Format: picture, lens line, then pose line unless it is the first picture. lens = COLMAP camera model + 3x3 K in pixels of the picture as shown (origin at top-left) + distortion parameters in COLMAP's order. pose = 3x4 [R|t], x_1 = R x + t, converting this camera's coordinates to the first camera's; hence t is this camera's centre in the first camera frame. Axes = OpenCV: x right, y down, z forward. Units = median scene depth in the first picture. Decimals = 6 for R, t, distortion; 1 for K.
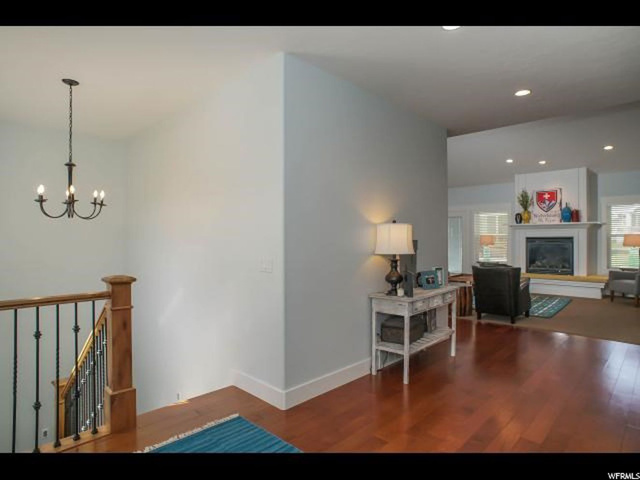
lens RADIAL K [[358.9, 0, 320.2], [0, 358.9, 238.7], [0, 0, 1]] dist [-0.043952, 0.001013]
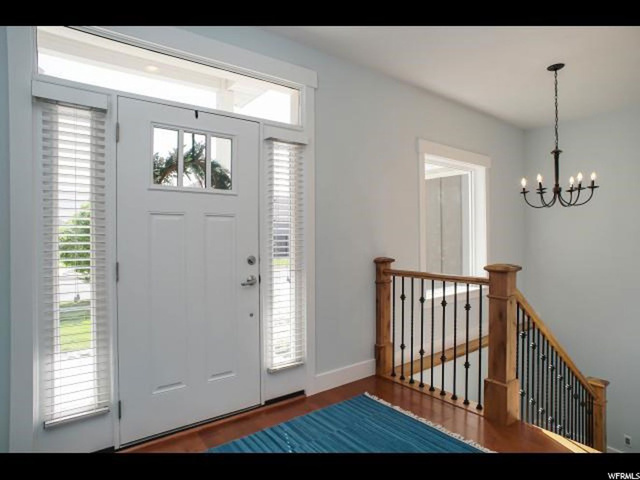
lens RADIAL K [[358.9, 0, 321.1], [0, 358.9, 233.2], [0, 0, 1]] dist [-0.043952, 0.001013]
pose [[-0.138029, 0.002453, -0.990425, 0.455984], [0.009169, 0.999957, 0.001199, 0.012735], [0.990386, -0.008916, -0.138045, 0.620398]]
